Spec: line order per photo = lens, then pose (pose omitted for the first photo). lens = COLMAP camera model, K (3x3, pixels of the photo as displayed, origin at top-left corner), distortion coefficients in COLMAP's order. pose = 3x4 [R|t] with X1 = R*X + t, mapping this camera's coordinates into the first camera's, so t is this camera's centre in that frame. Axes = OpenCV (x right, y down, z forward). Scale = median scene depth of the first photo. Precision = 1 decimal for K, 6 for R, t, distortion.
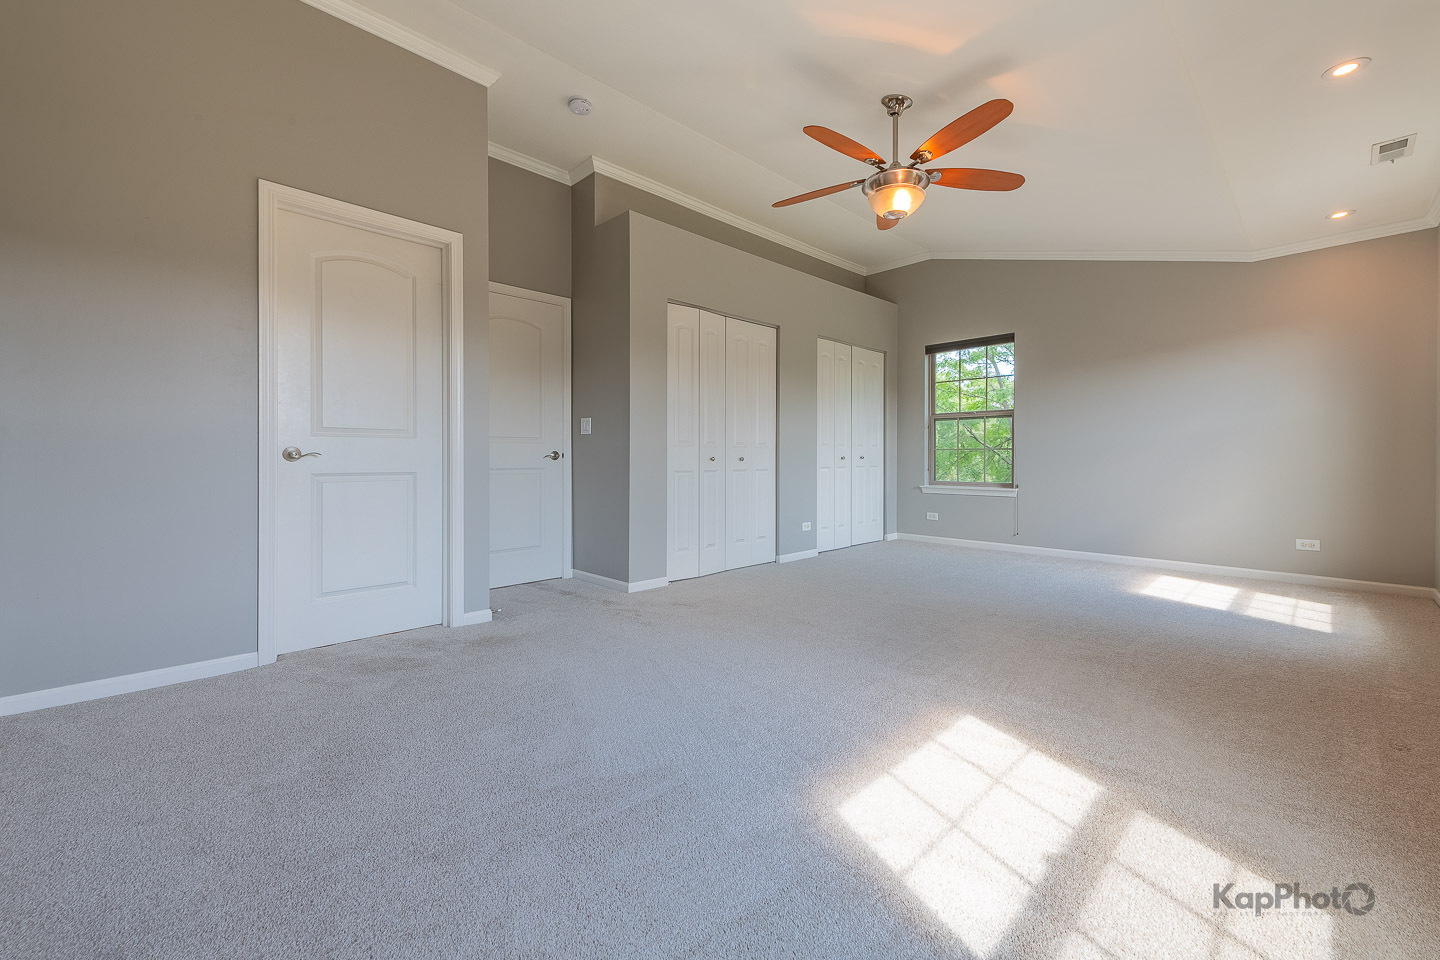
lens RADIAL K [[586.9, 0, 727.9], [0, 586.9, 465.6], [0, 0, 1]] dist [0.010681, -0.002667]
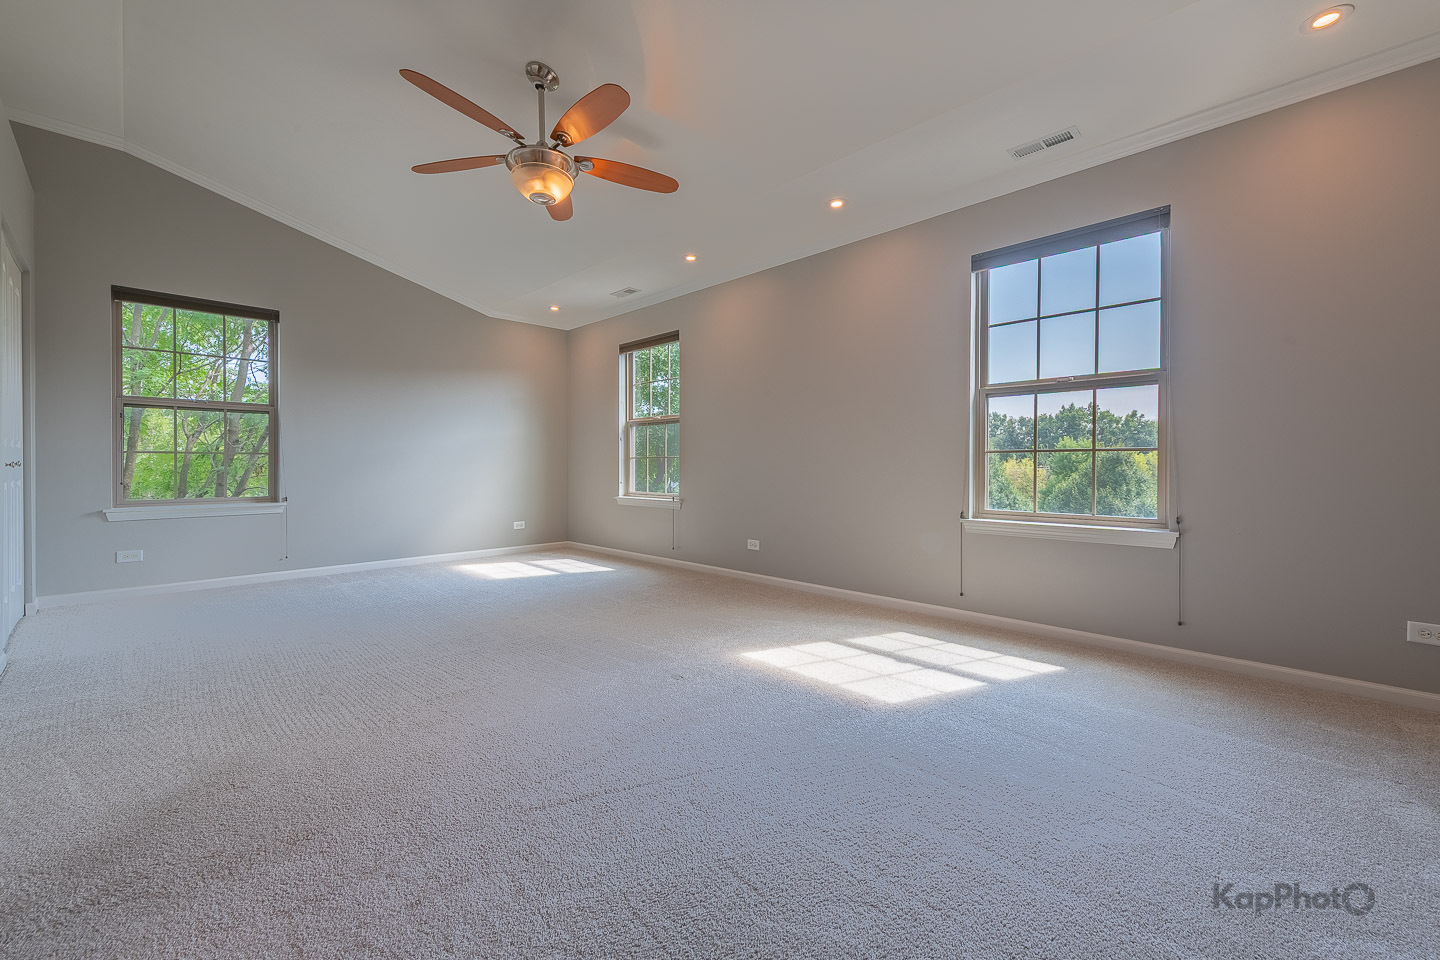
lens RADIAL K [[586.9, 0, 729.6], [0, 586.9, 472.6], [0, 0, 1]] dist [0.010681, -0.002667]
pose [[-0.037161, -0.013542, 0.999218, -0.483880], [0.014872, 0.999790, 0.014103, -0.005940], [-0.999199, 0.015384, -0.036952, 0.557547]]
